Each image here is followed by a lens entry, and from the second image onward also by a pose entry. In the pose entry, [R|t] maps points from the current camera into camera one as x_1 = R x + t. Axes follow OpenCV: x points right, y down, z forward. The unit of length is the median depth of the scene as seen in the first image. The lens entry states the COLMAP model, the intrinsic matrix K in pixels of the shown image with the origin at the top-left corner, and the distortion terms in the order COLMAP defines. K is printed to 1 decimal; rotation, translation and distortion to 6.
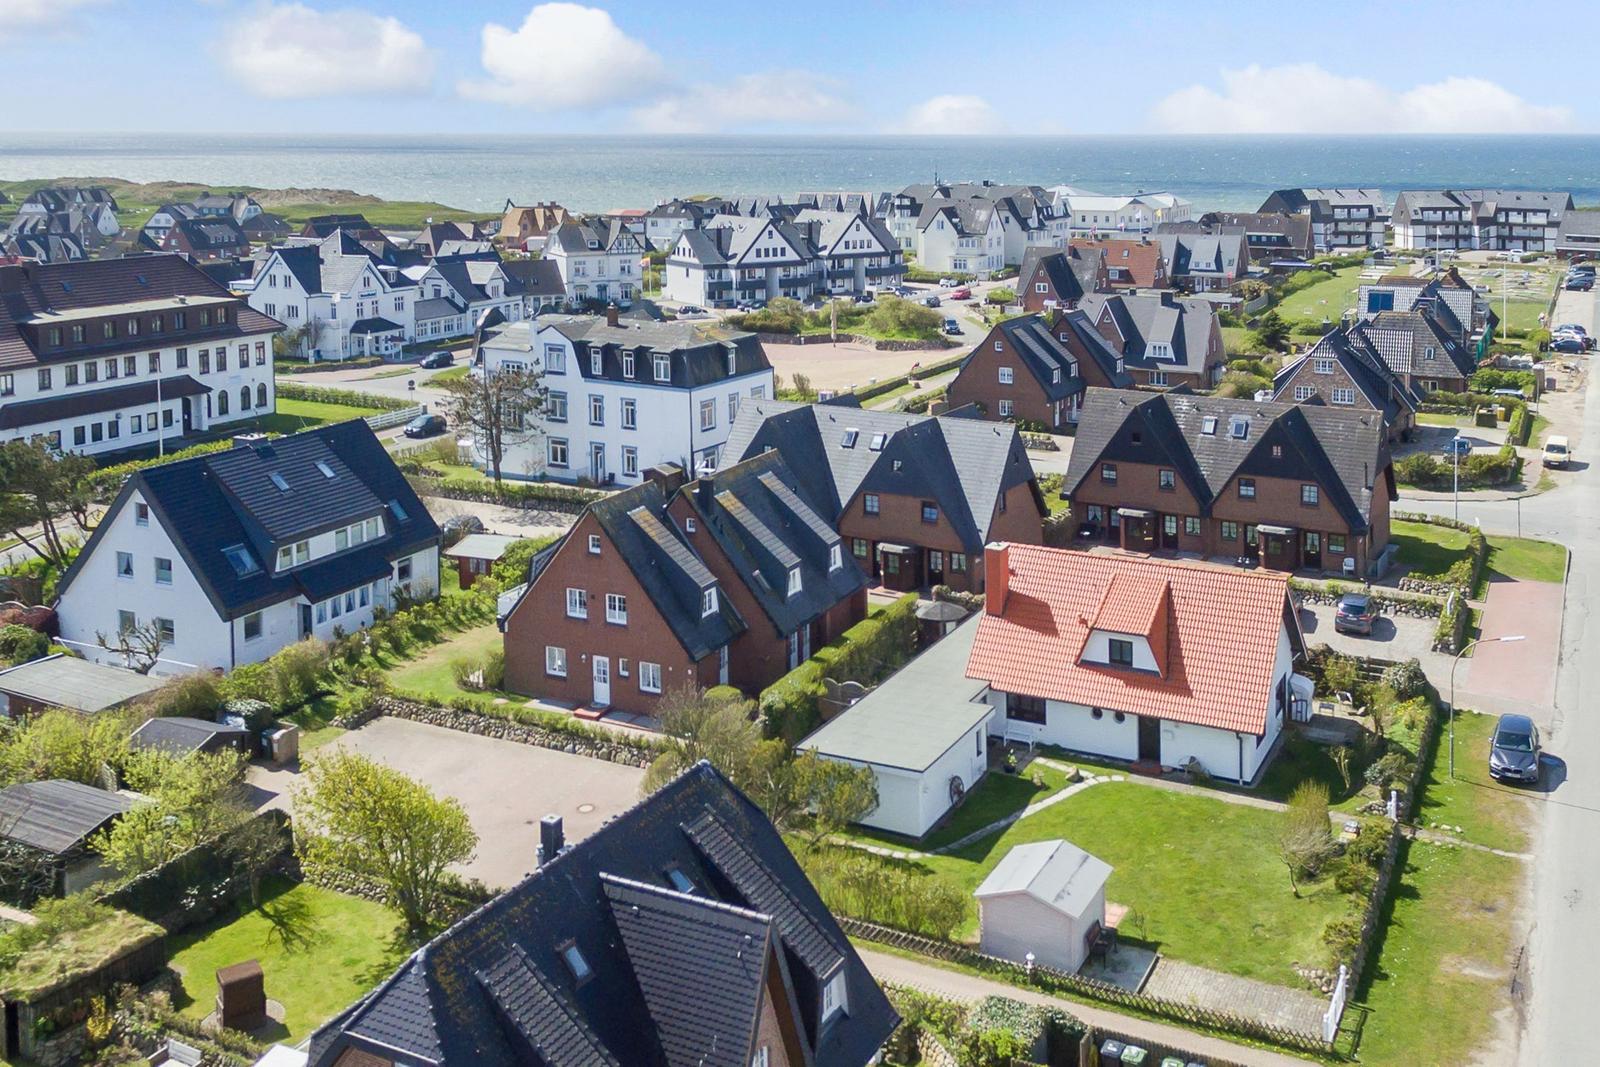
lens RADIAL K [[1472.5, 0, 800.0], [0, 1472.5, 533.5], [0, 0, 1]] dist [0.002926, -0.001091]
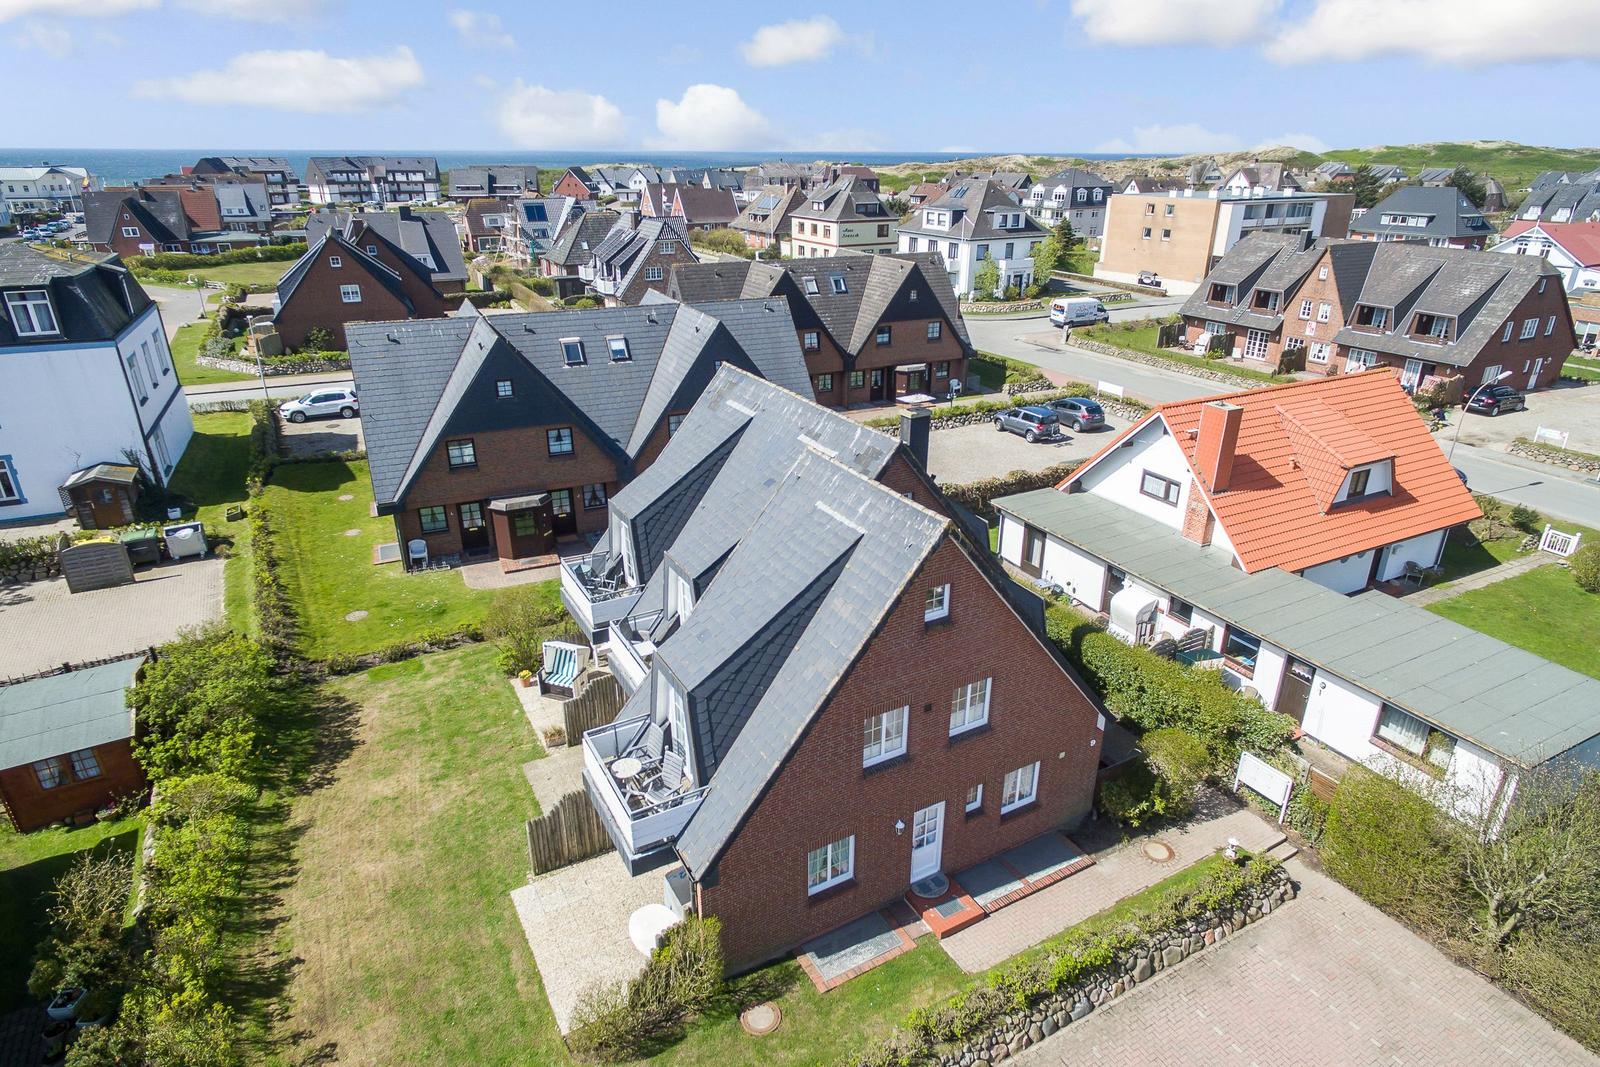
lens RADIAL K [[881.3, 0, 800.0], [0, 881.3, 533.5], [0, 0, 1]] dist [-0.002222, -0.001184]
pose [[0.546418, -0.319953, 0.773988, -0.078189], [0.203174, 0.947185, 0.248114, -0.018397], [-0.812495, 0.021680, 0.582565, 0.187210]]
